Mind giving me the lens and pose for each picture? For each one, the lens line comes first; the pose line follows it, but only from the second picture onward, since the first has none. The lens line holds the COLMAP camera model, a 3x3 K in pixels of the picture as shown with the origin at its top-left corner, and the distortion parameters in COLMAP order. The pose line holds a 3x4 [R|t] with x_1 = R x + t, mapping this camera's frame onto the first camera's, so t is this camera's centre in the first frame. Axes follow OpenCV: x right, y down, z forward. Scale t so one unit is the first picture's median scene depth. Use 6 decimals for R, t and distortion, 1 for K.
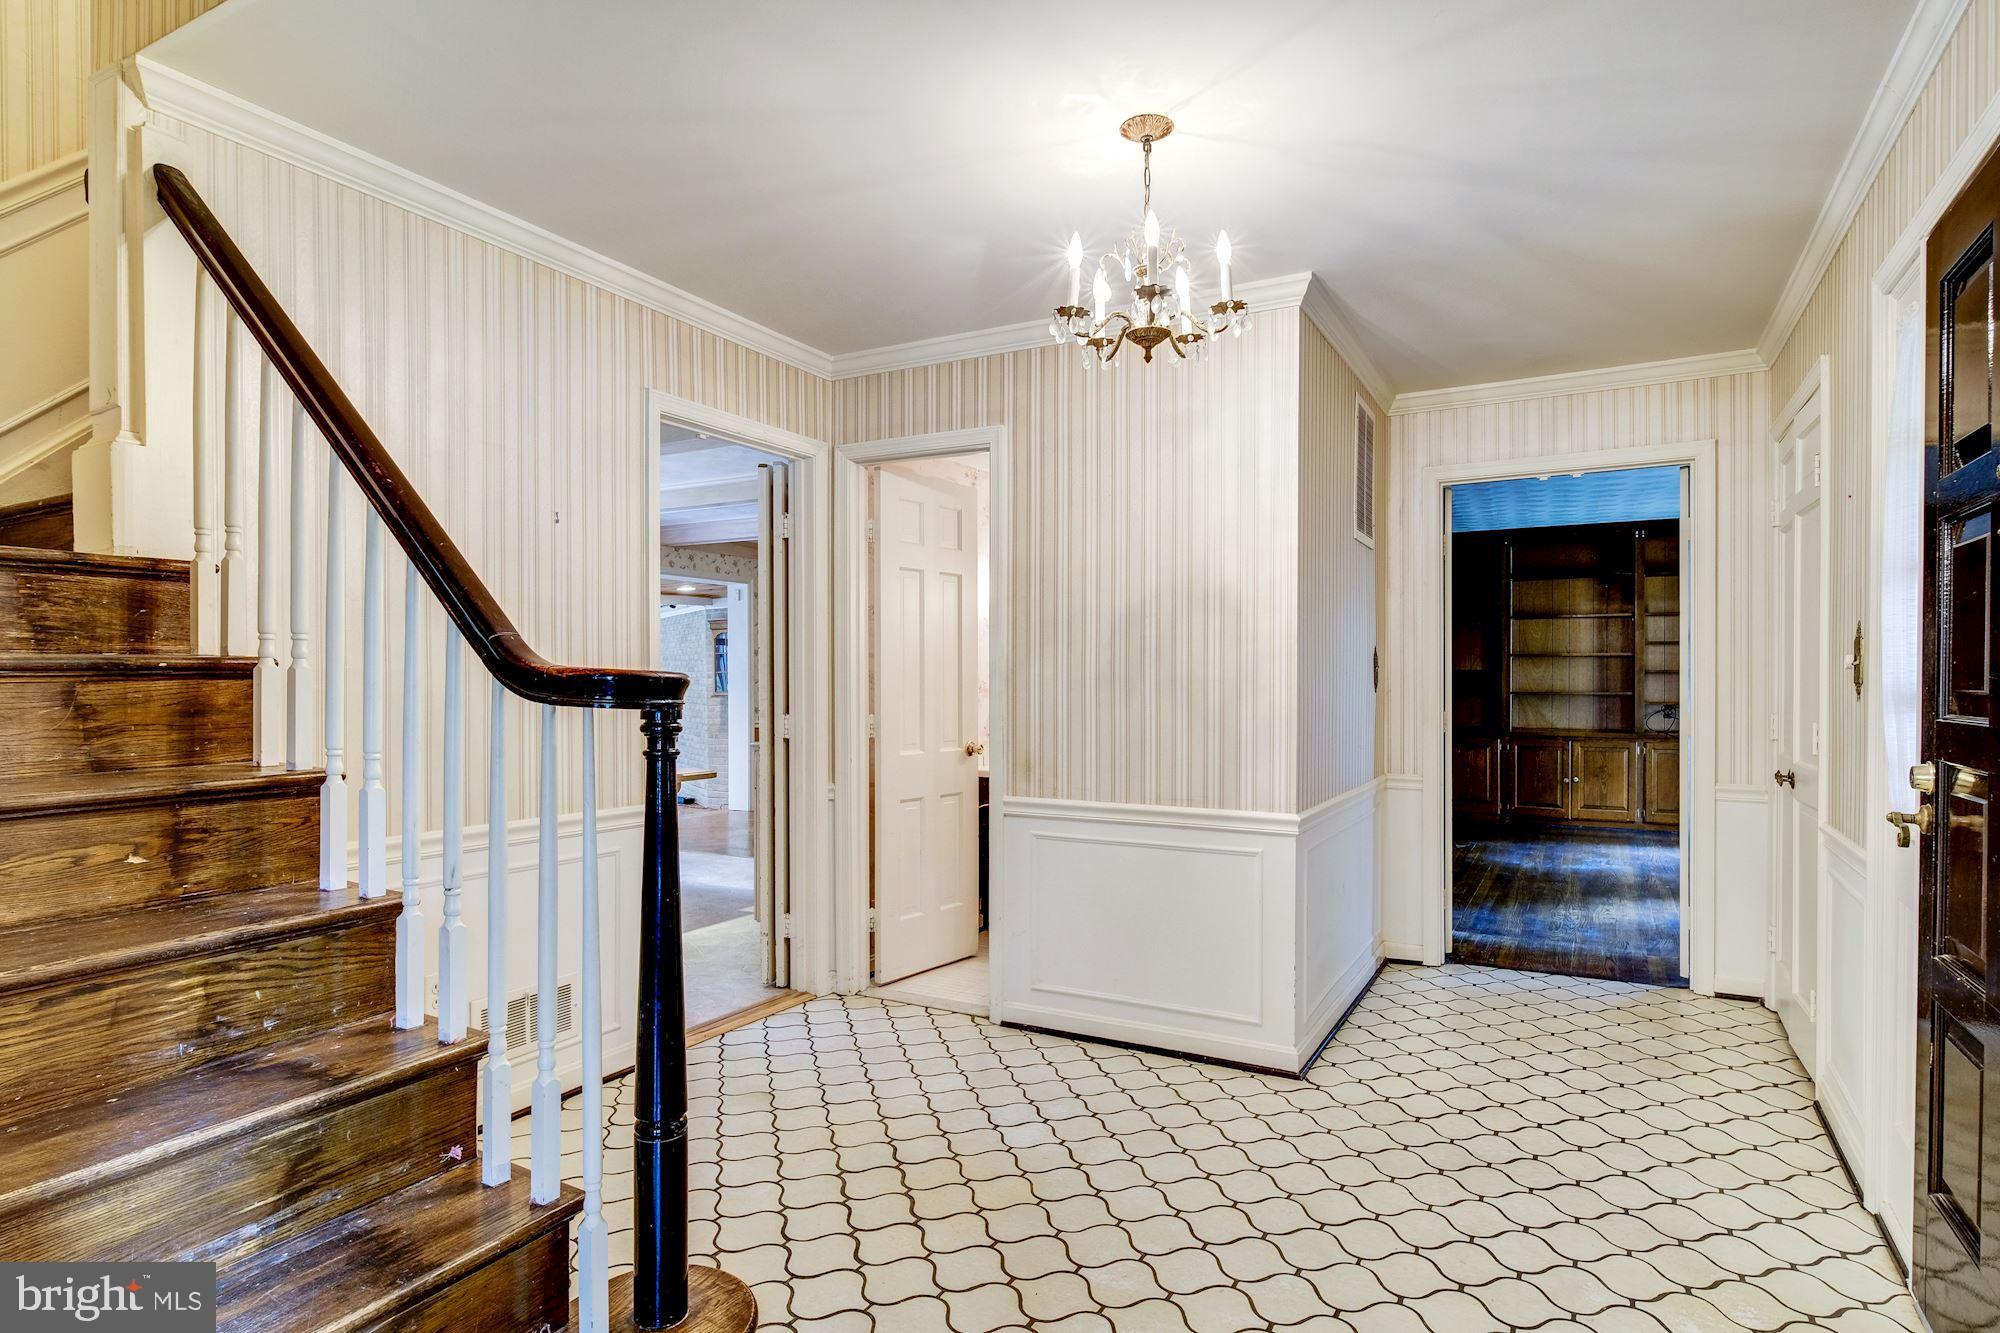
lens RADIAL K [[1075.8, 0, 1002.9], [0, 1075.8, 688.6], [0, 0, 1]] dist [-0.001646, 0.000018]
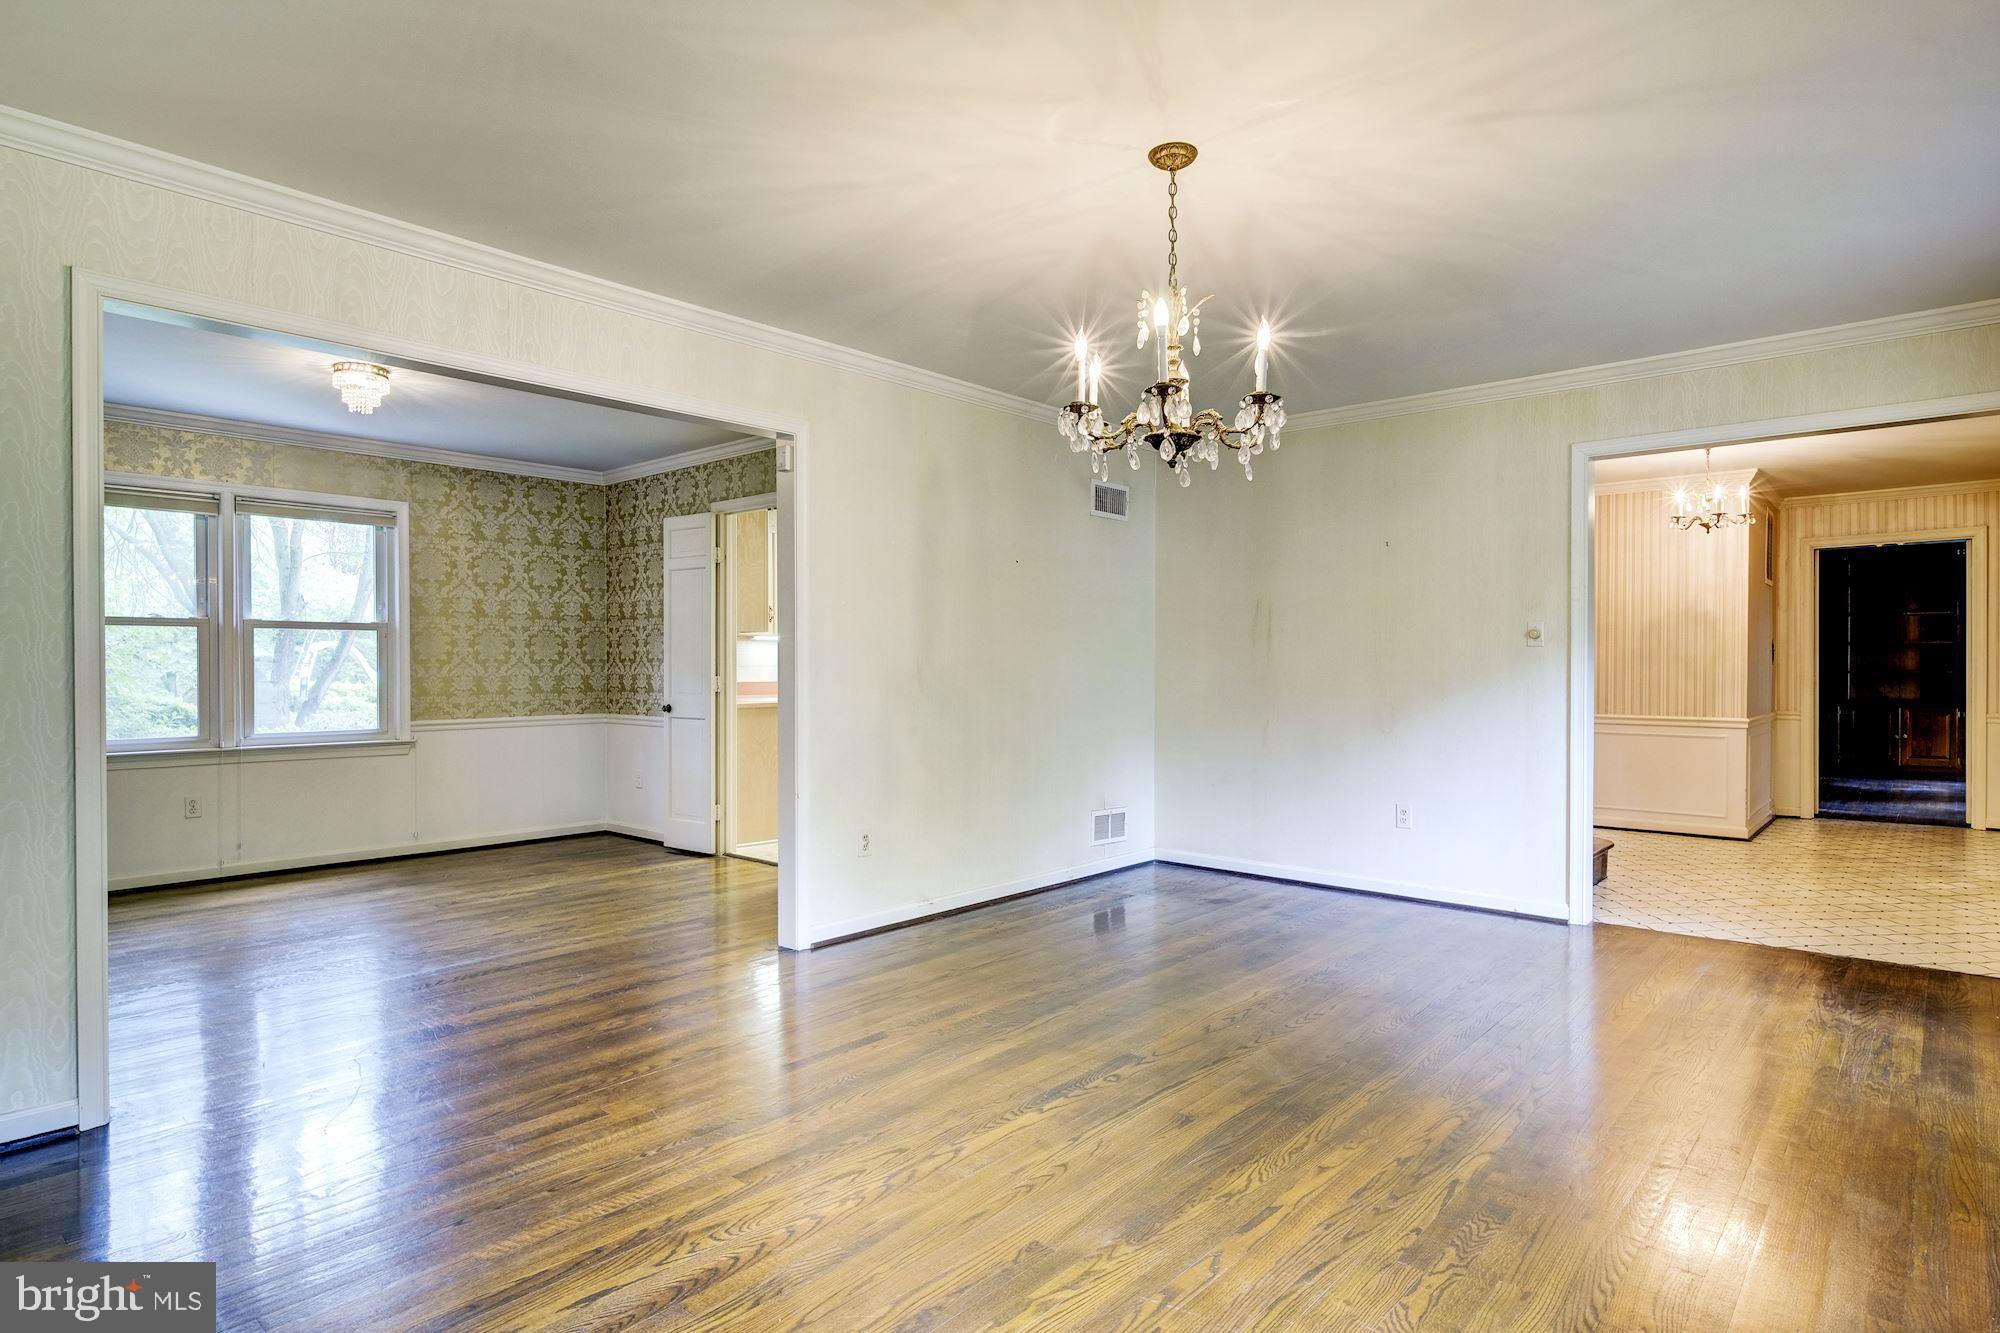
lens RADIAL K [[1075.8, 0, 1002.9], [0, 1075.8, 688.6], [0, 0, 1]] dist [-0.001646, 0.000018]
pose [[0.976784, 0.000735, -0.214224, -0.567742], [0.000536, 0.999983, 0.005874, 0.035182], [0.214225, -0.005852, 0.976767, -1.118255]]
